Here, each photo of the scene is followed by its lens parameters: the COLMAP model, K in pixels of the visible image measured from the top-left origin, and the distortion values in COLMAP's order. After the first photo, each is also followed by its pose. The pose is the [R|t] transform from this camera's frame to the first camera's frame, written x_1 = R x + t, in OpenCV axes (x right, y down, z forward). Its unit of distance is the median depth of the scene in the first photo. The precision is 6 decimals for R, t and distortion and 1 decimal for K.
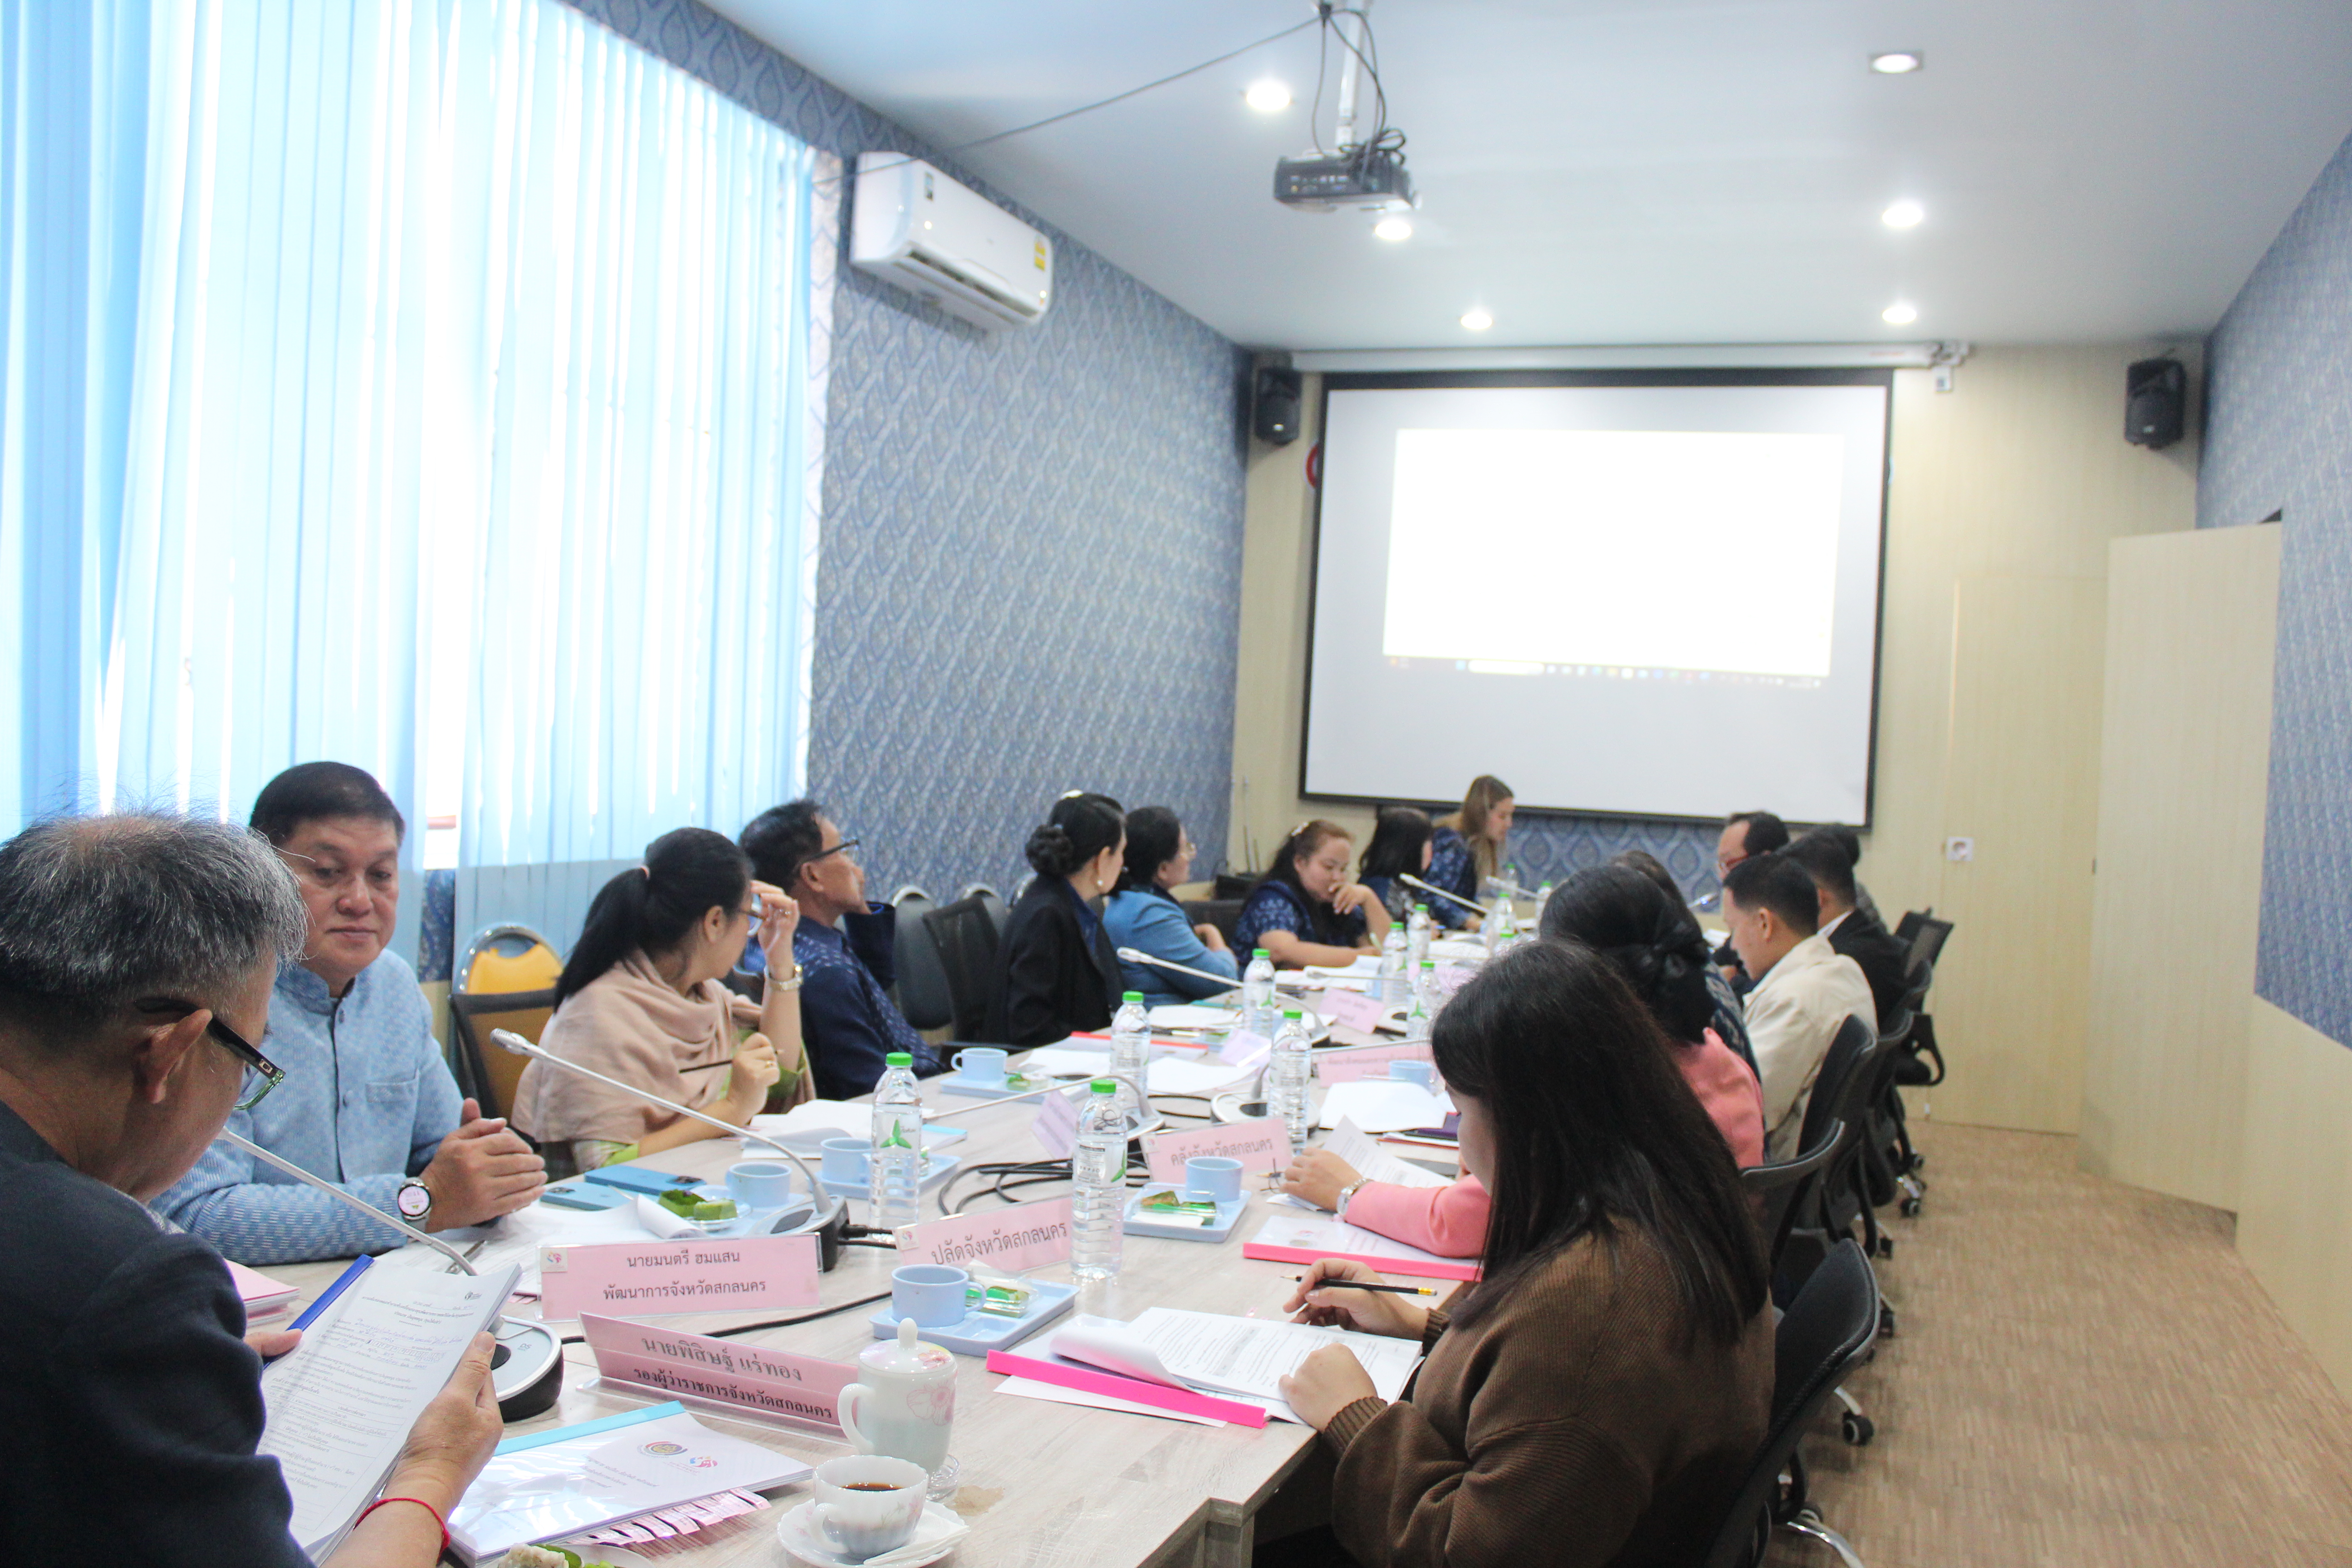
lens RADIAL K [[1931.6, 0, 1176.0], [0, 1931.6, 784.0], [0, 0, 1]] dist [-0.165655, 0.143504]
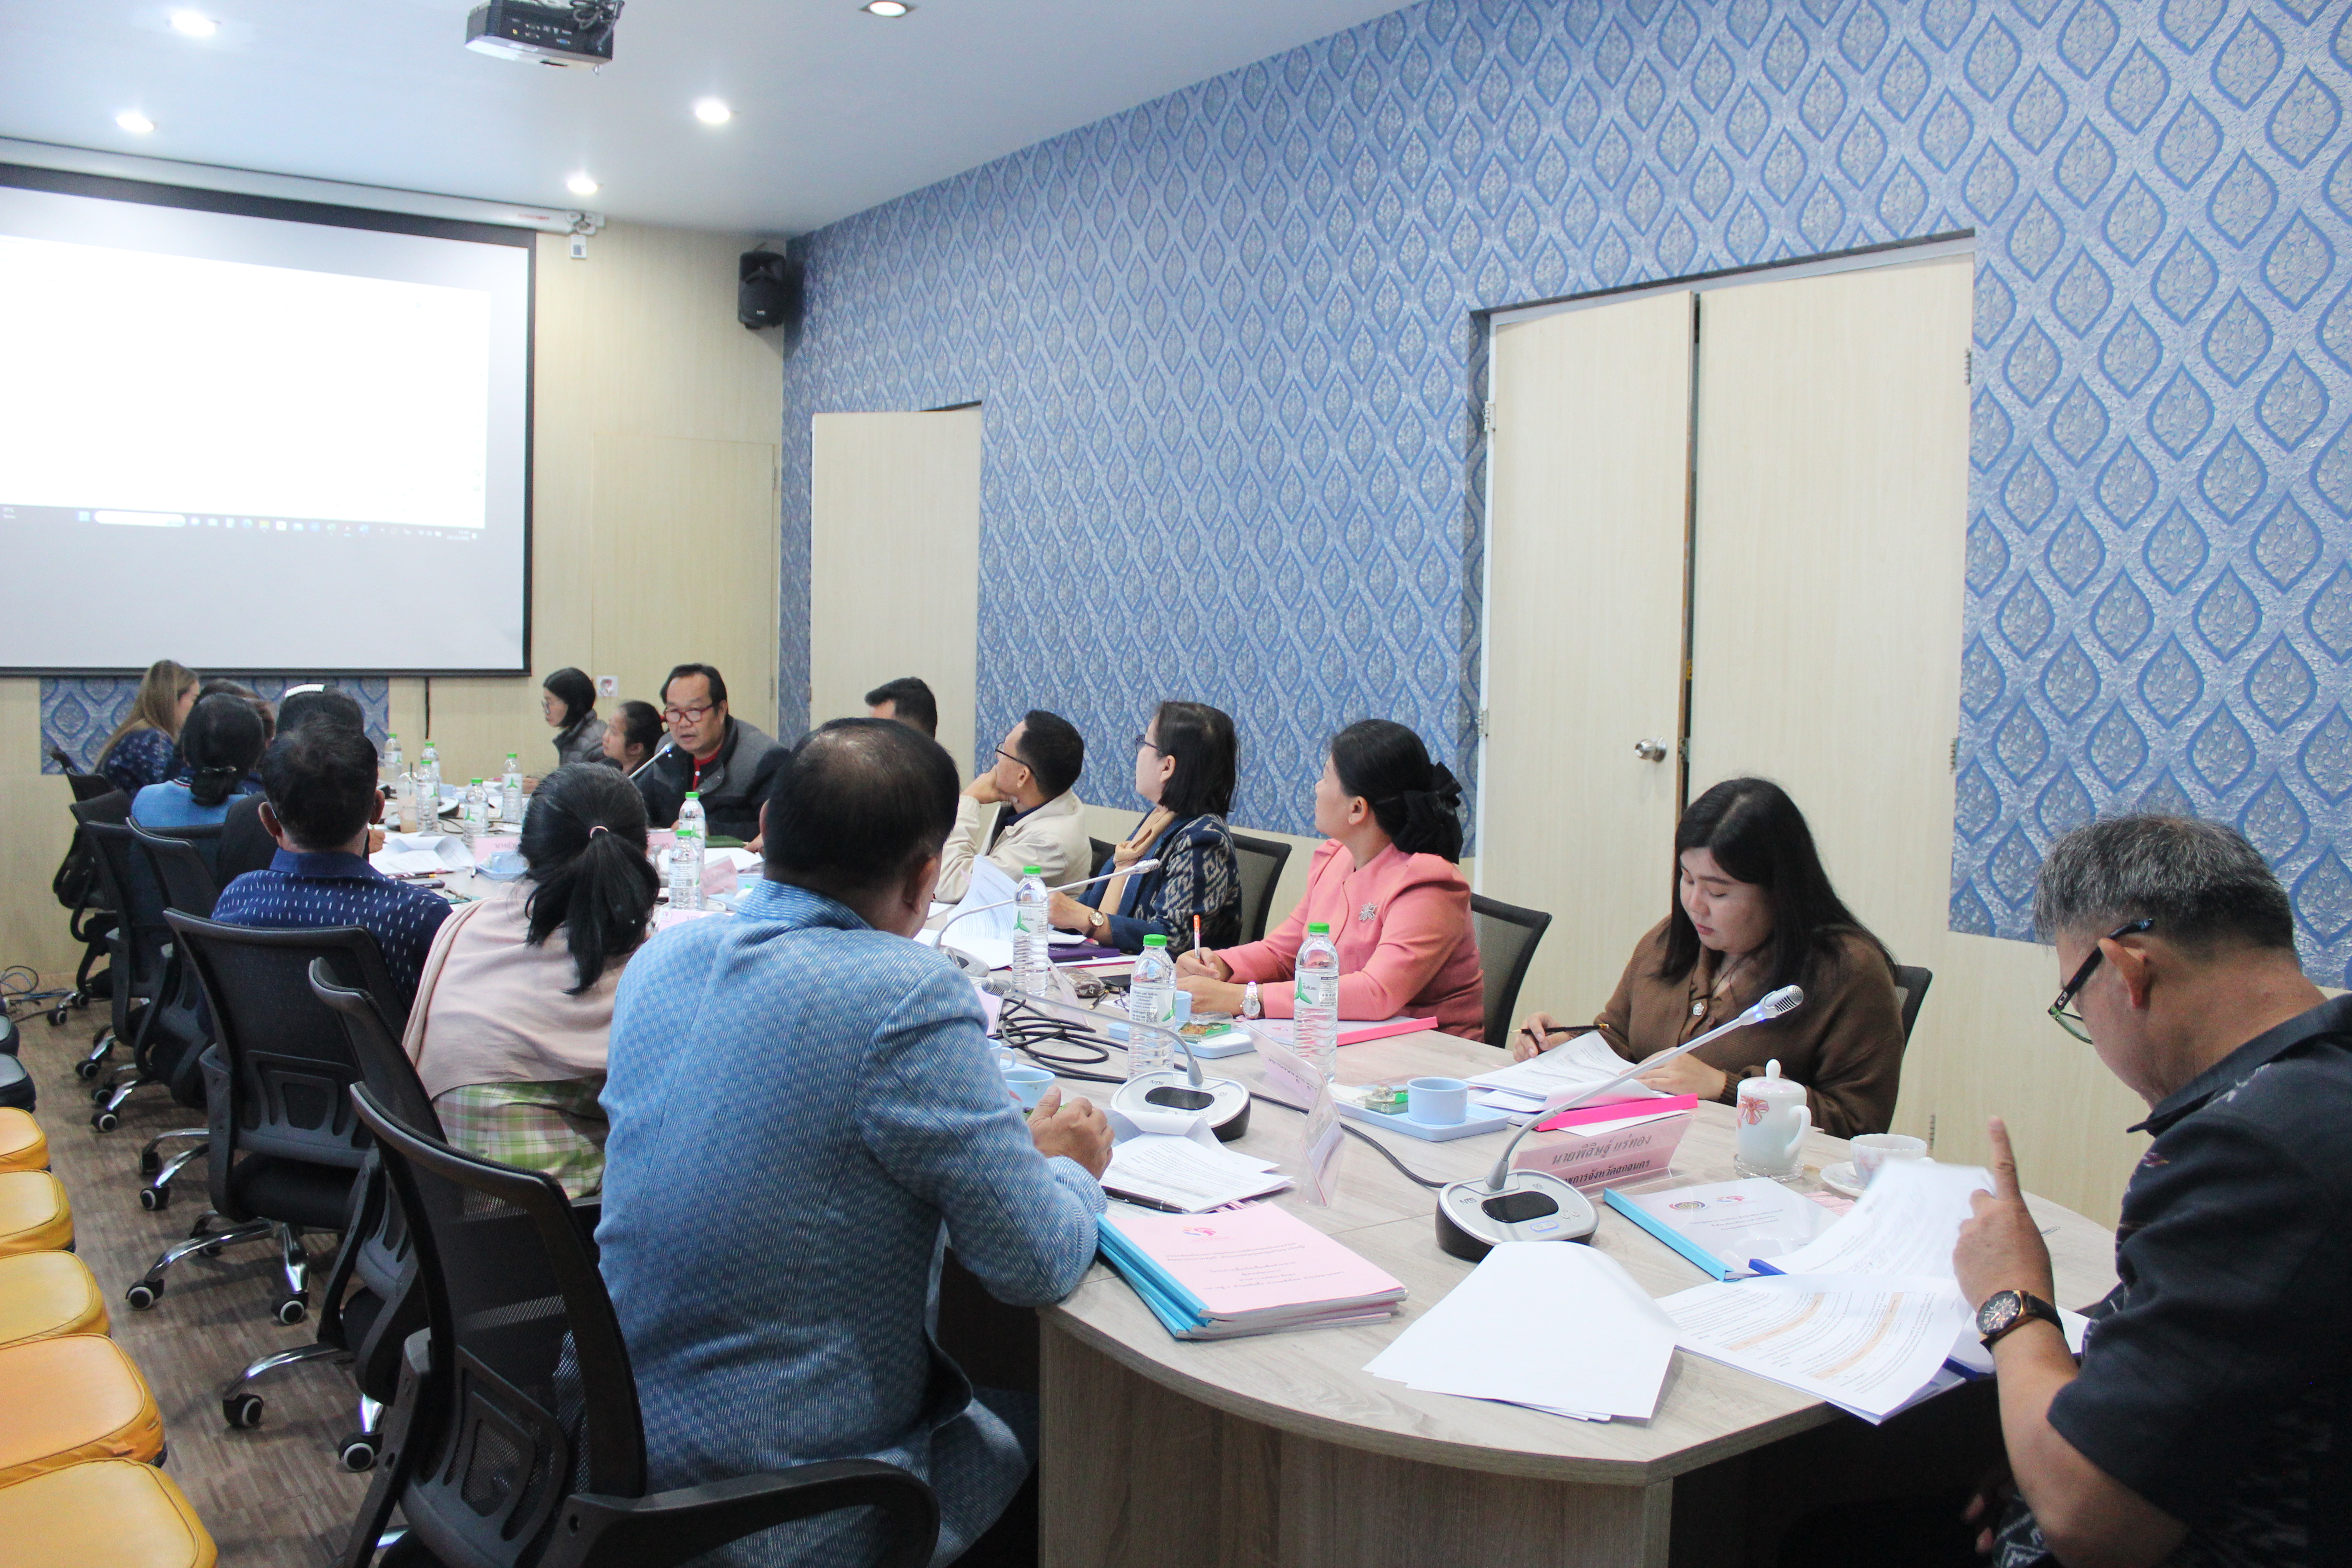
lens RADIAL K [[1931.6, 0, 1176.0], [0, 1931.6, 784.0], [0, 0, 1]] dist [-0.165655, 0.143504]
pose [[0.548822, -0.104436, 0.829390, -0.452231], [0.025118, 0.993777, 0.108515, -0.029309], [-0.835562, -0.038723, 0.548031, 0.171889]]
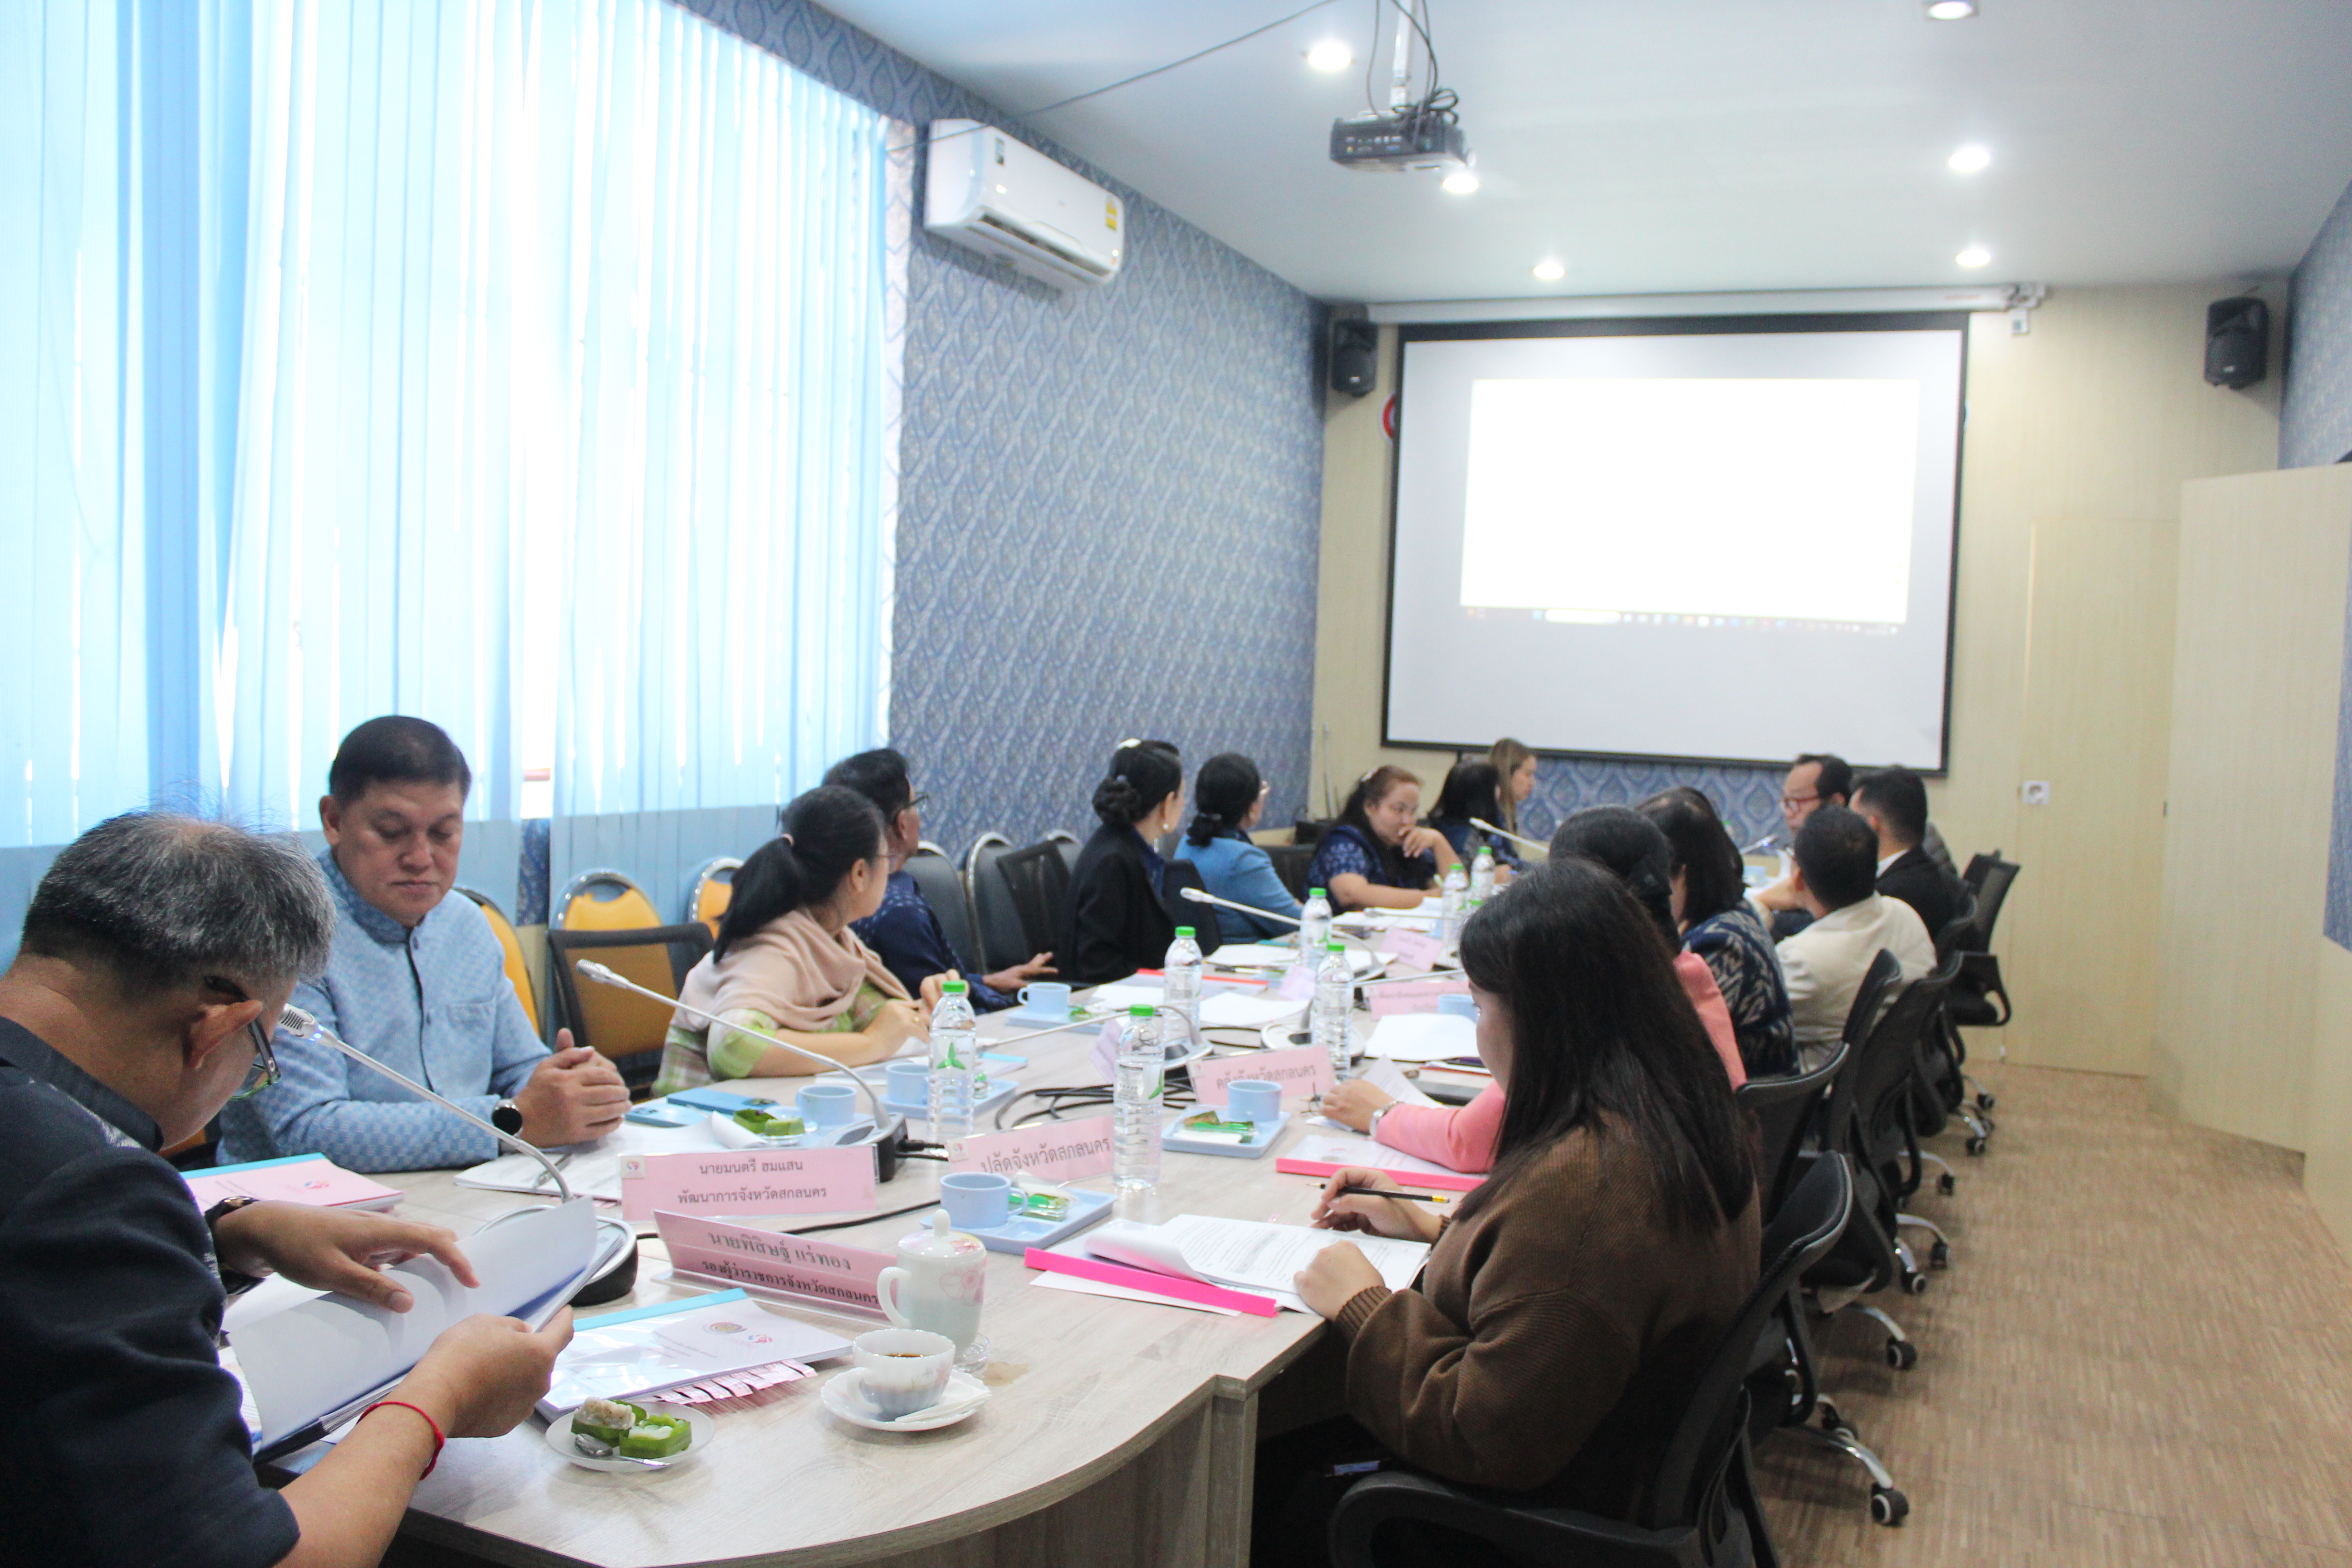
lens RADIAL K [[1931.6, 0, 1176.0], [0, 1931.6, 784.0], [0, 0, 1]] dist [-0.165655, 0.143504]
pose [[0.998658, -0.006523, -0.051376, 0.015017], [0.007822, 0.999654, 0.025127, 0.001839], [0.051194, -0.025495, 0.998363, -0.026925]]
